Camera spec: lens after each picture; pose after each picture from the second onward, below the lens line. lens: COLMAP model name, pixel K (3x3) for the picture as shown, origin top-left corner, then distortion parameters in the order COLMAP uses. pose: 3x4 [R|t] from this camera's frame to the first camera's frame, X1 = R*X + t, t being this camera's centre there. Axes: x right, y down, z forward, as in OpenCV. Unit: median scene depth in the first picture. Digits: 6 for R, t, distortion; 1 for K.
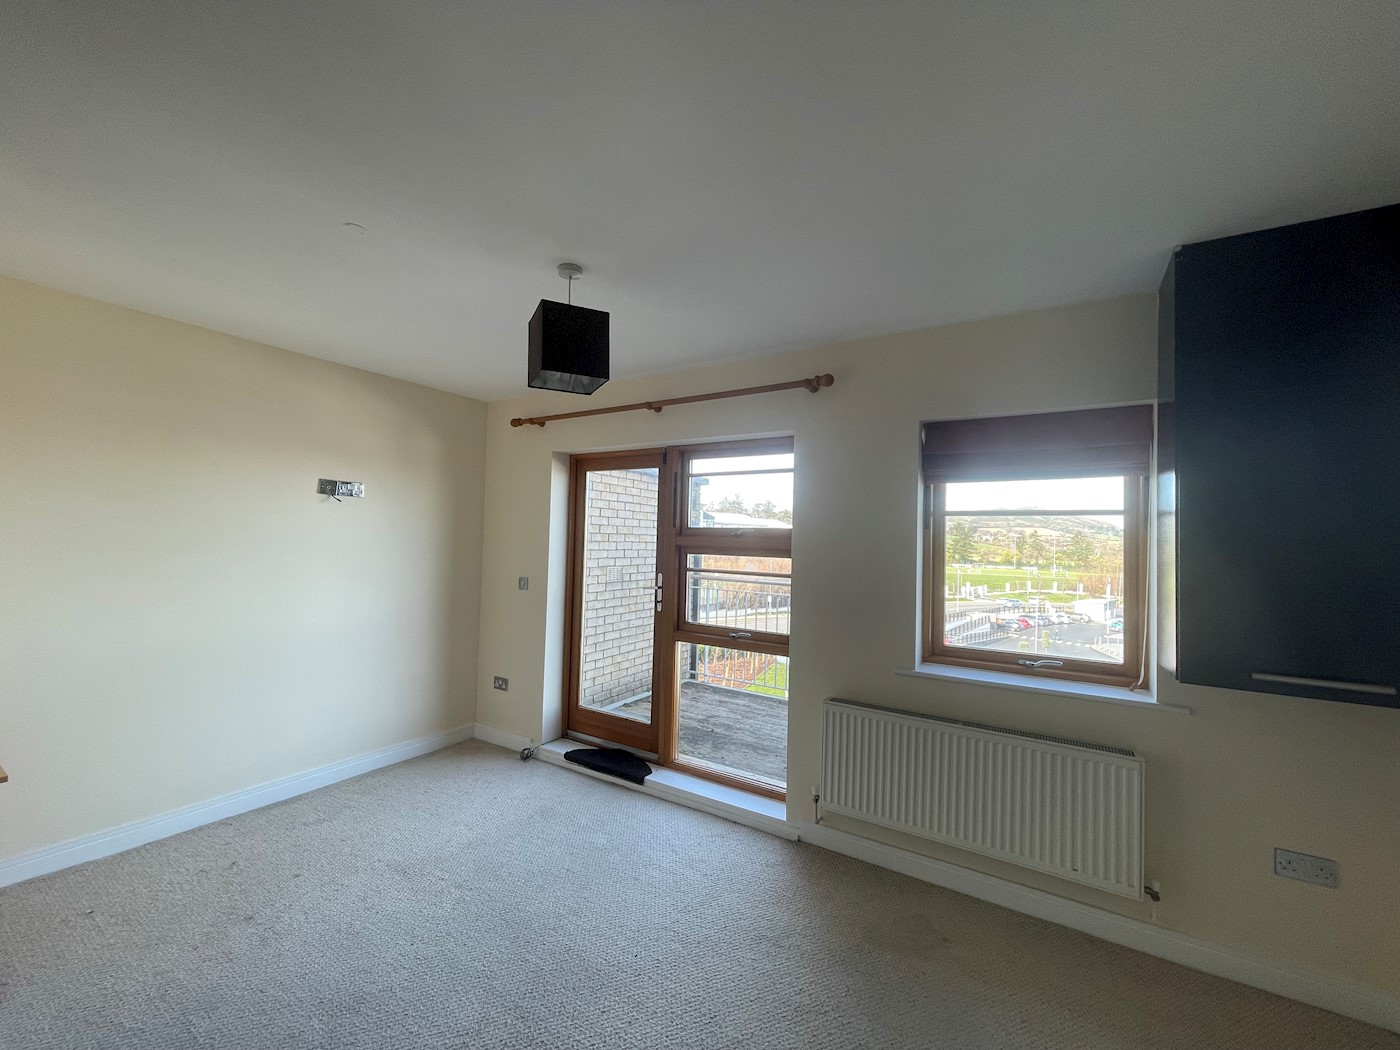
lens RADIAL K [[565.3, 0, 701.2], [0, 565.3, 523.3], [0, 0, 1]] dist [0.001320, 0.000696]
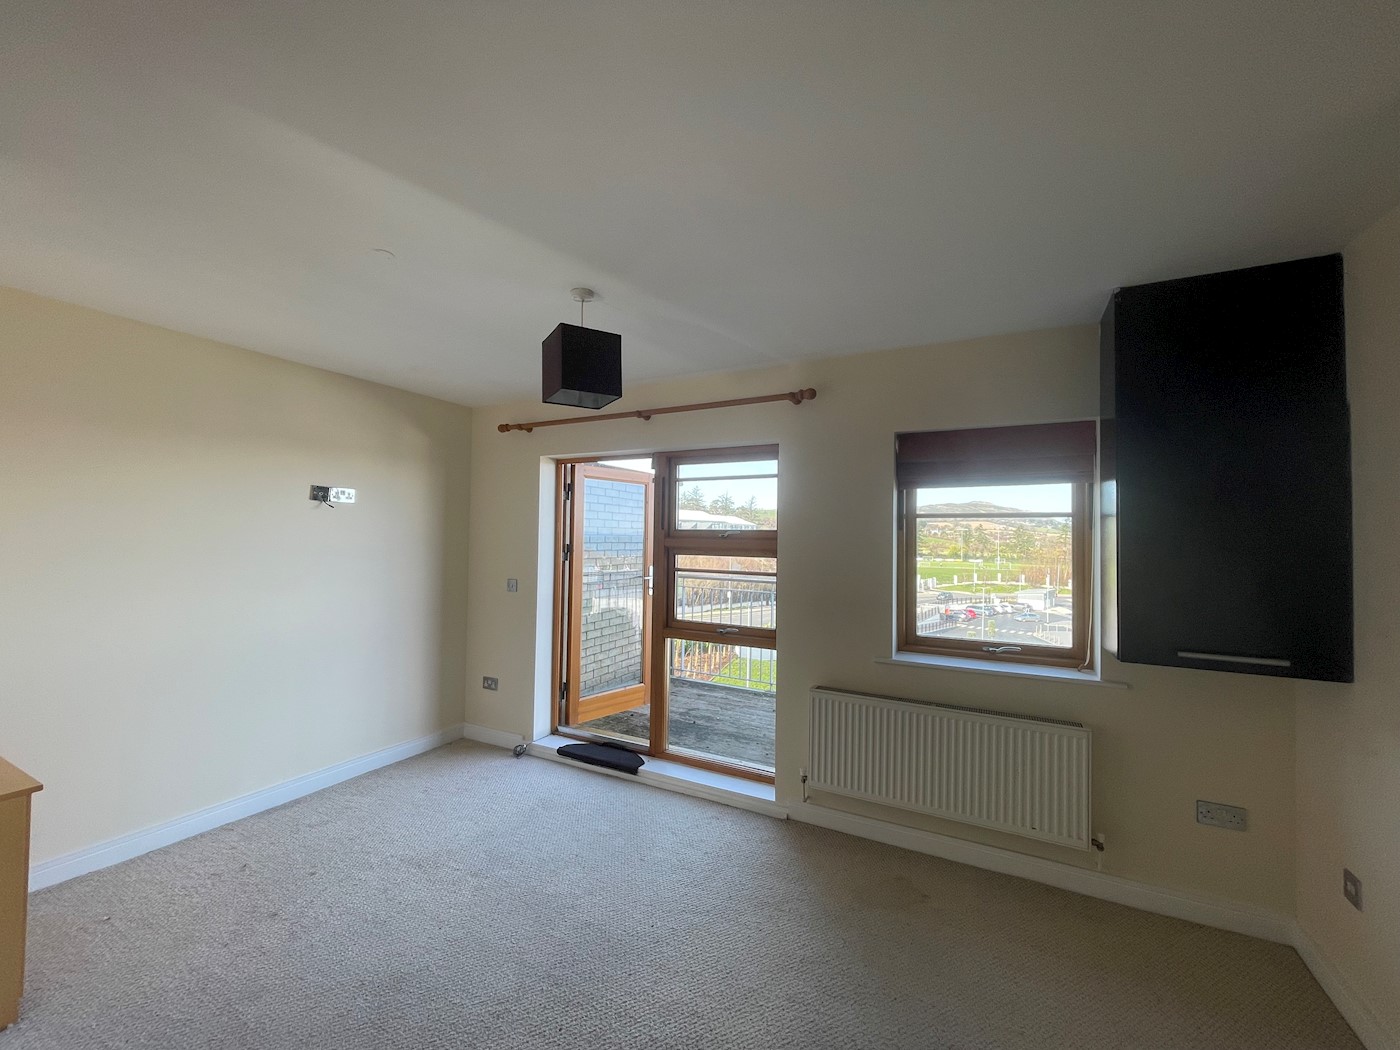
lens RADIAL K [[565.3, 0, 701.7], [0, 565.3, 522.3], [0, 0, 1]] dist [0.001320, 0.000696]
pose [[0.997119, -0.009186, 0.075294, -0.076005], [0.008879, 0.999951, 0.004407, -0.014290], [-0.075331, -0.003725, 0.997152, -0.073691]]
